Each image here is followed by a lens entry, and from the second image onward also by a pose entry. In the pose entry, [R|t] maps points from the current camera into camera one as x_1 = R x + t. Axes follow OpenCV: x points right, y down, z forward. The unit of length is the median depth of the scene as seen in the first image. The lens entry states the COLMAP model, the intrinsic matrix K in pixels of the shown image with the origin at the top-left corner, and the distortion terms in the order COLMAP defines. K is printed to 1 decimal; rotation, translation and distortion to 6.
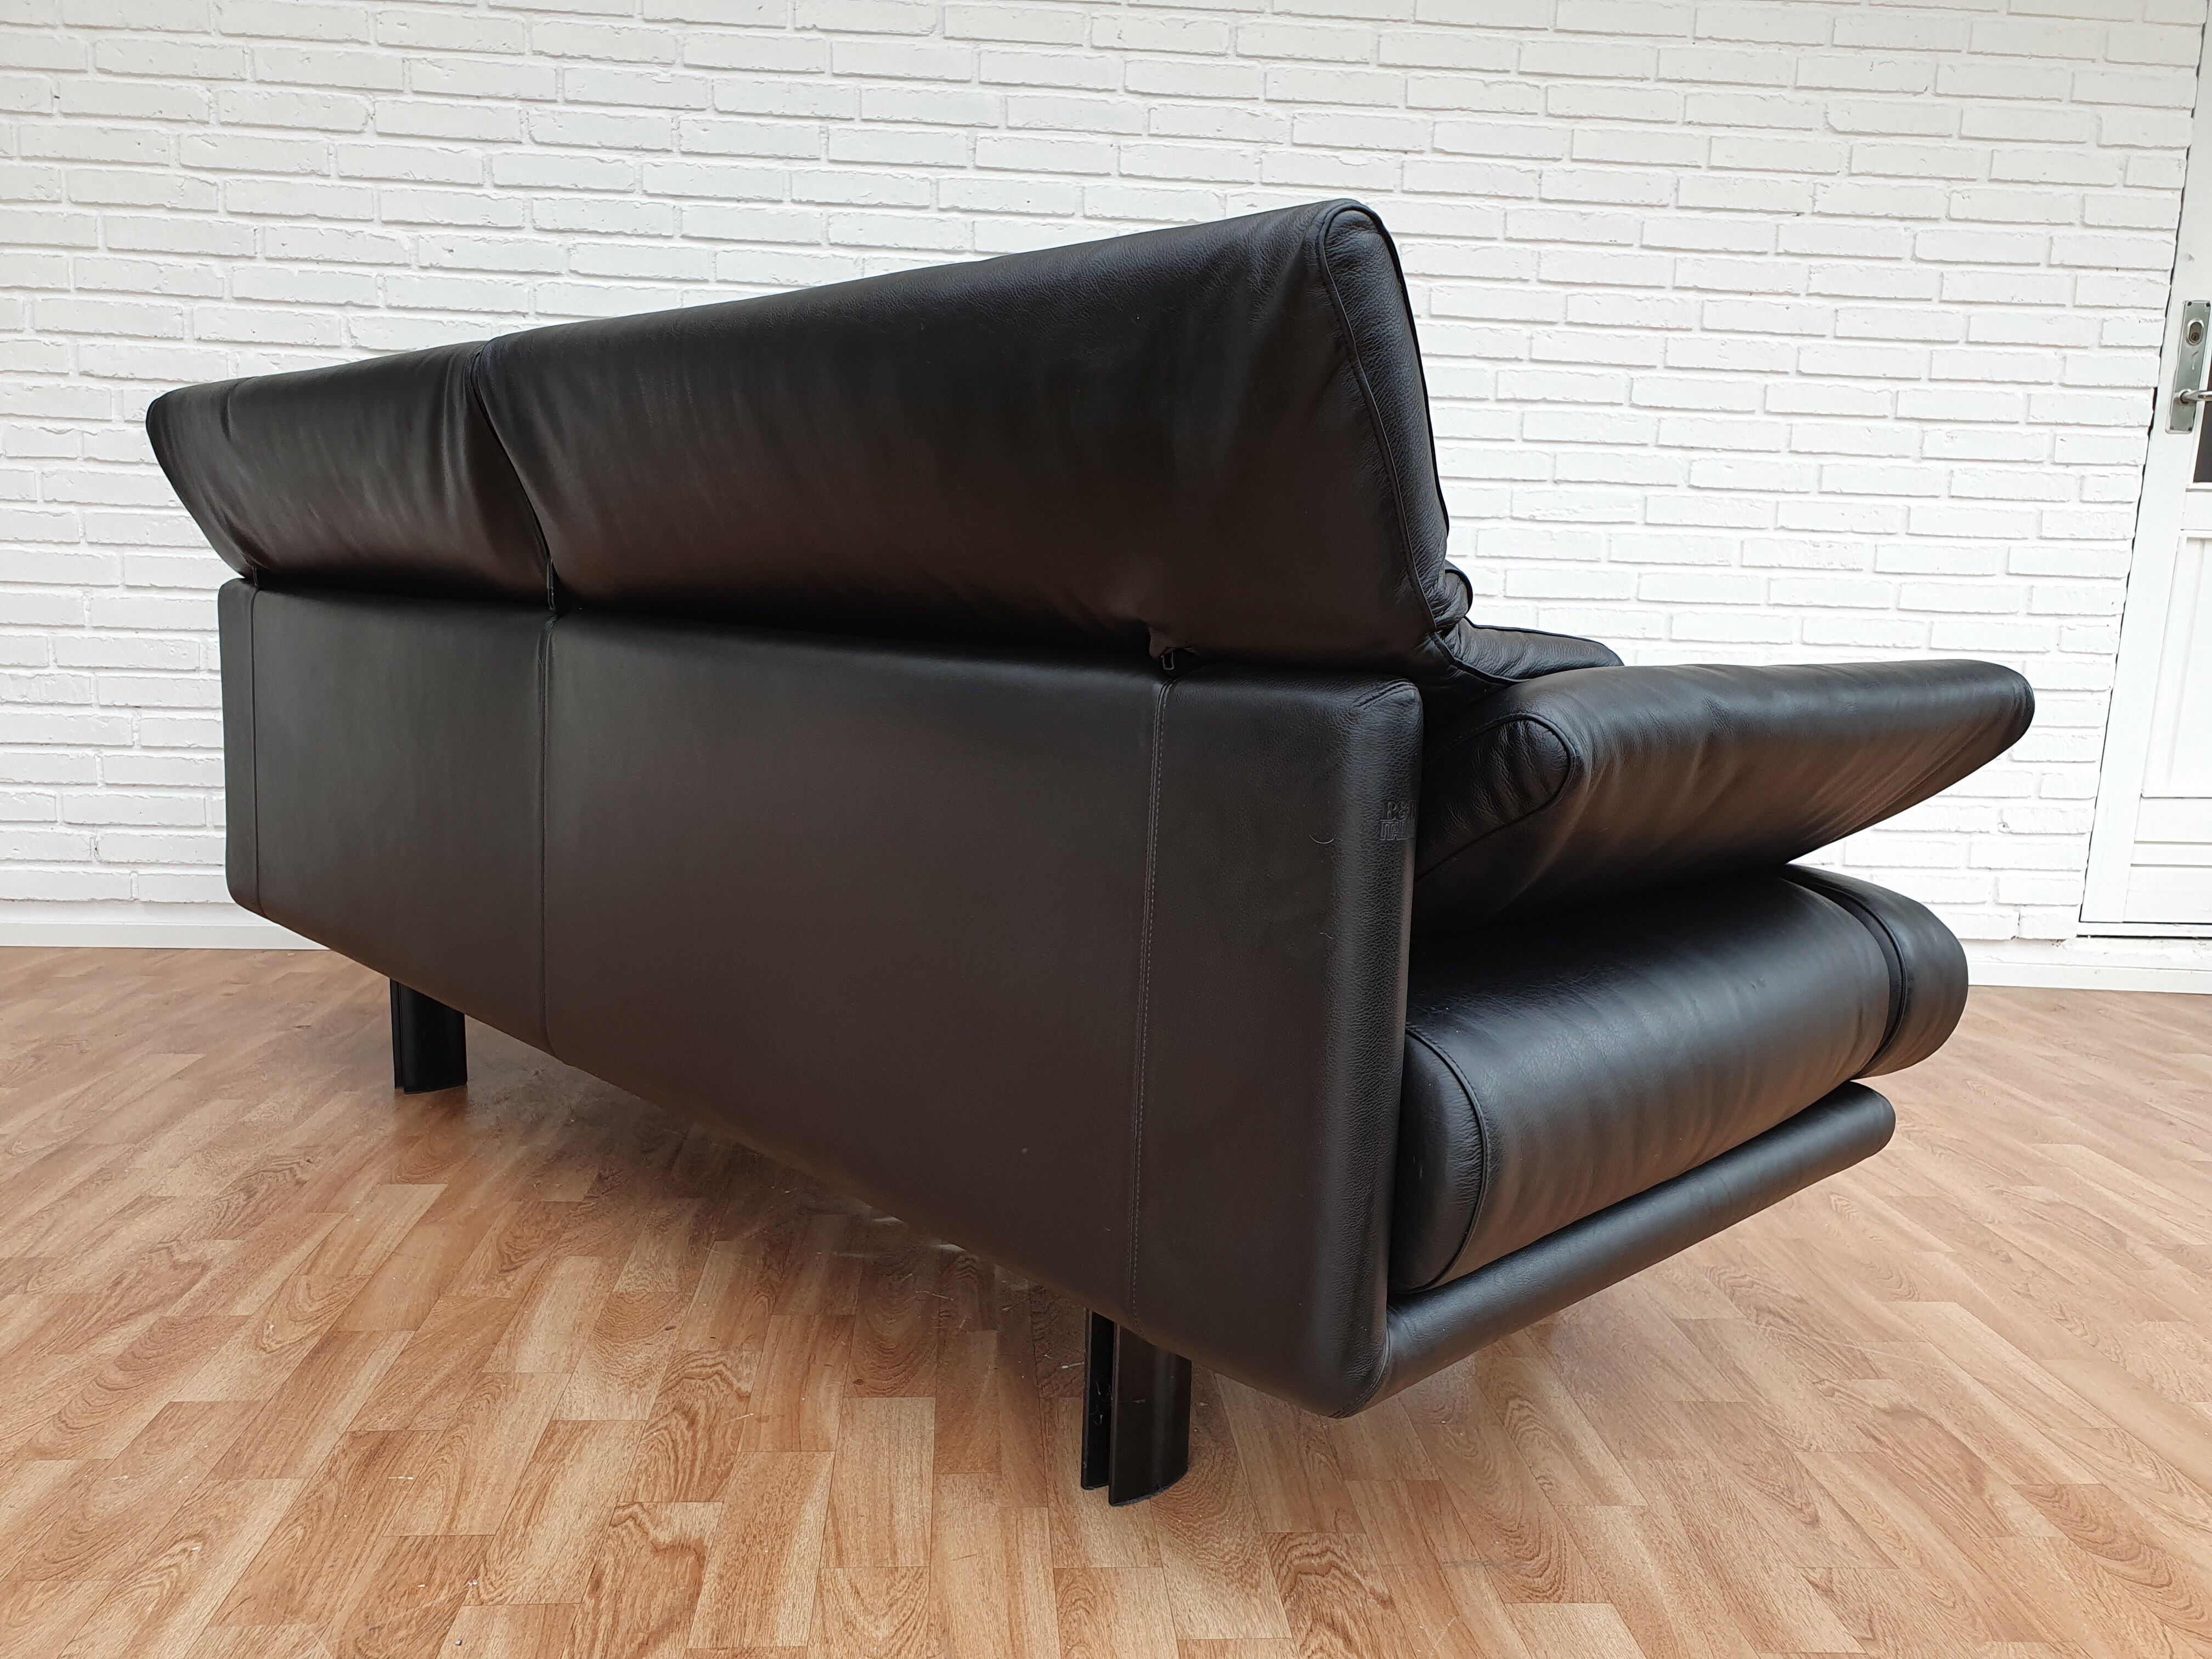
lens RADIAL K [[1719.9, 0, 1101.7], [0, 1719.9, 855.4], [0, 0, 1]] dist [-0.033629, 0.077453]
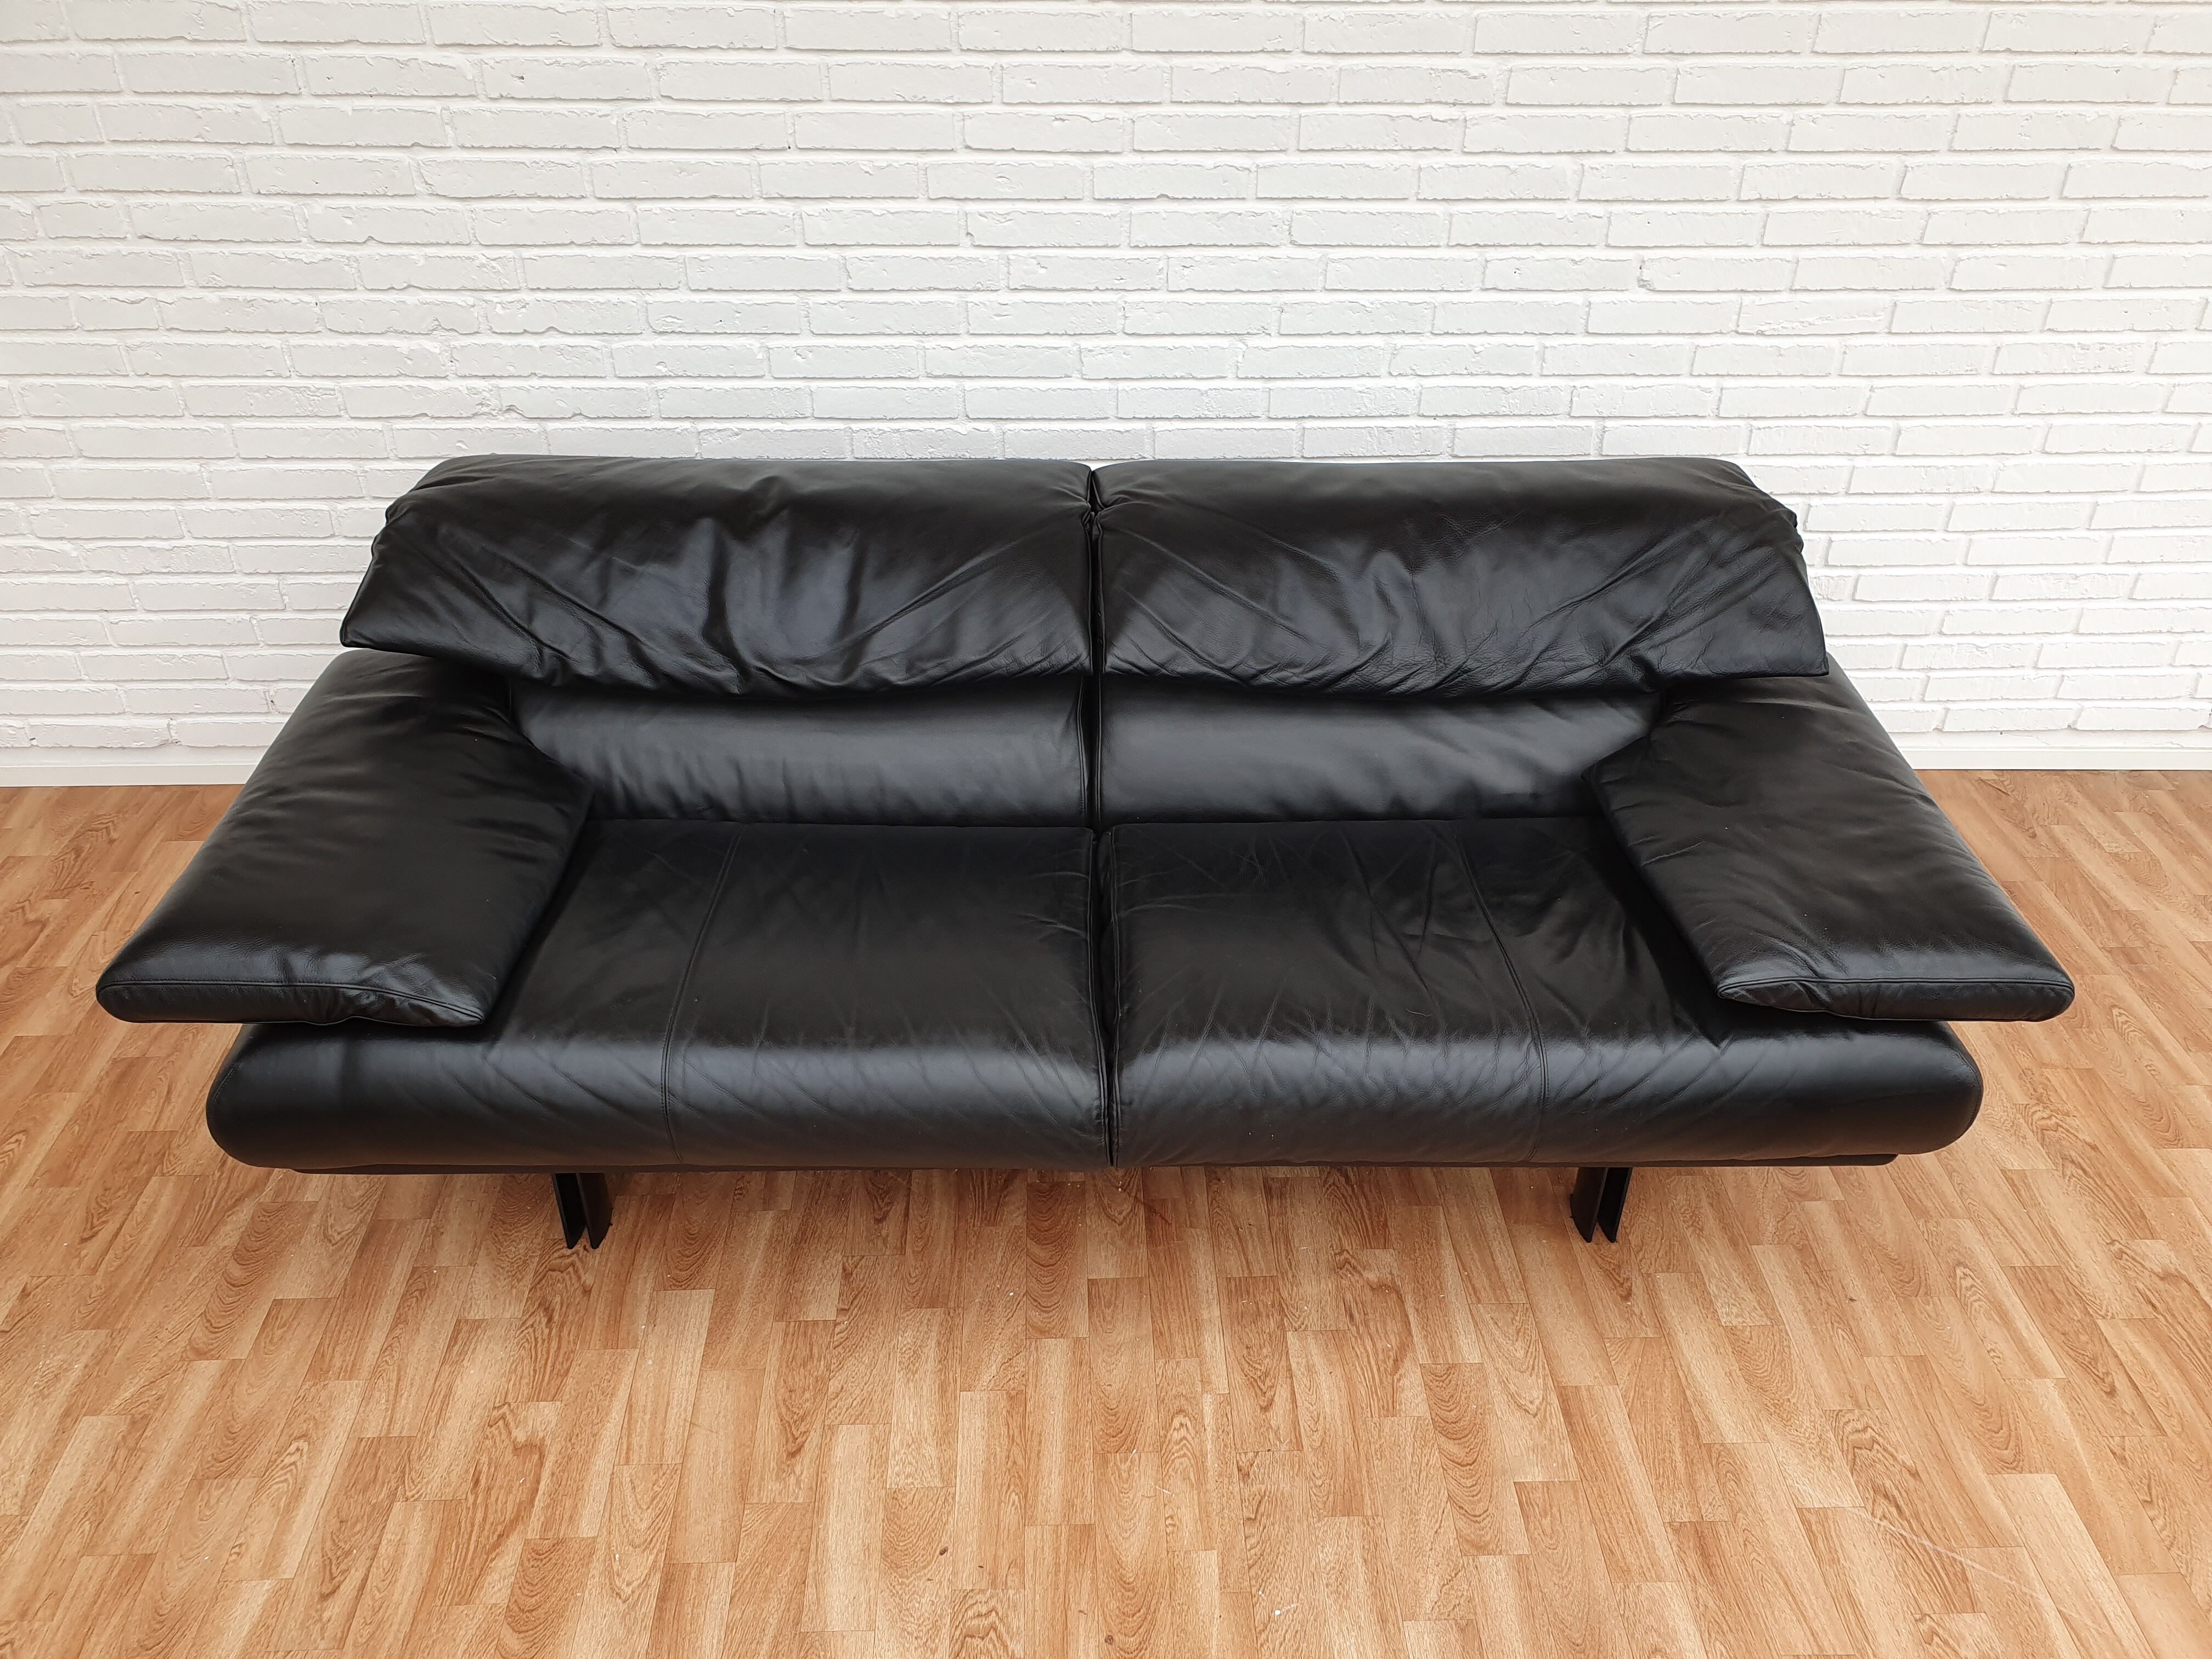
lens RADIAL K [[1704.7, 0, 1112.5], [0, 1704.7, 839.8], [0, 0, 1]] dist [-0.009986, 0.046058]
pose [[0.998882, 0.004163, -0.047095, -0.044426], [0.016713, 0.900708, 0.434104, -0.378829], [0.044226, -0.434406, 0.899631, 0.084201]]
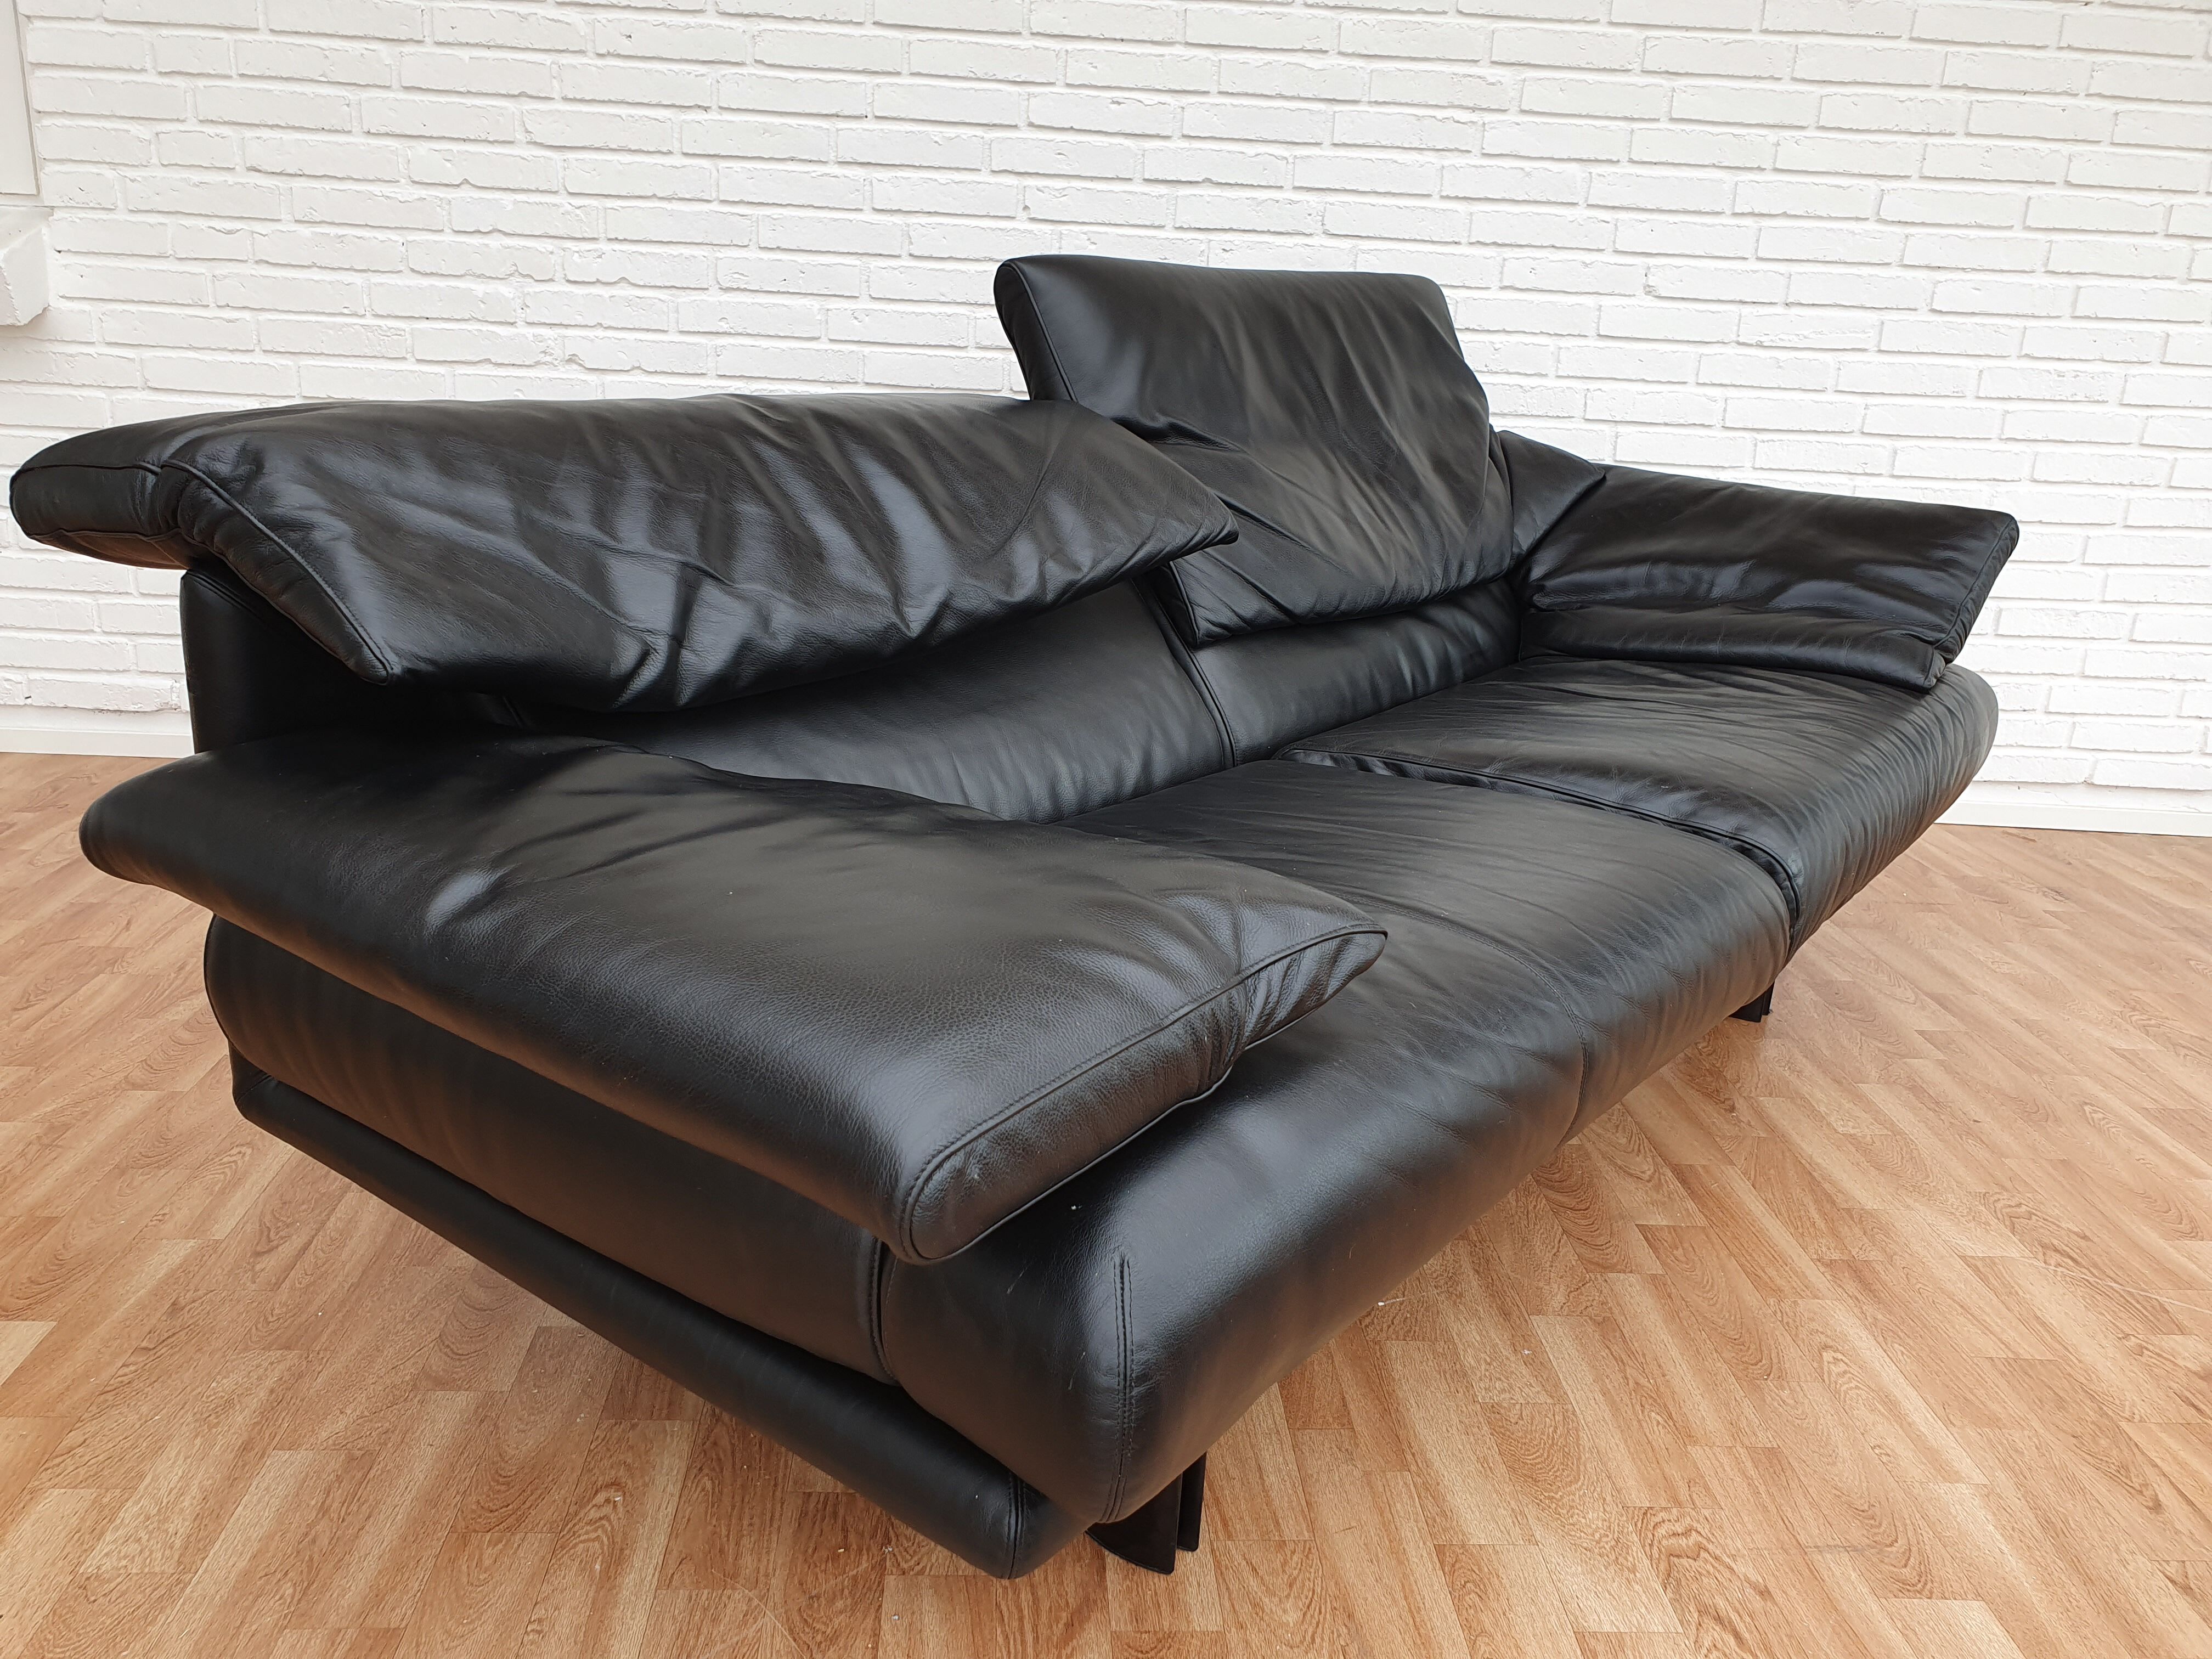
lens RADIAL K [[1717.0, 0, 1094.3], [0, 1717.0, 845.1], [0, 0, 1]] dist [-0.035684, 0.086080]
pose [[0.999412, 0.024596, -0.023899, -0.093728], [-0.020595, 0.987660, 0.155252, -0.067796], [0.027423, -0.154669, 0.987586, 0.016092]]
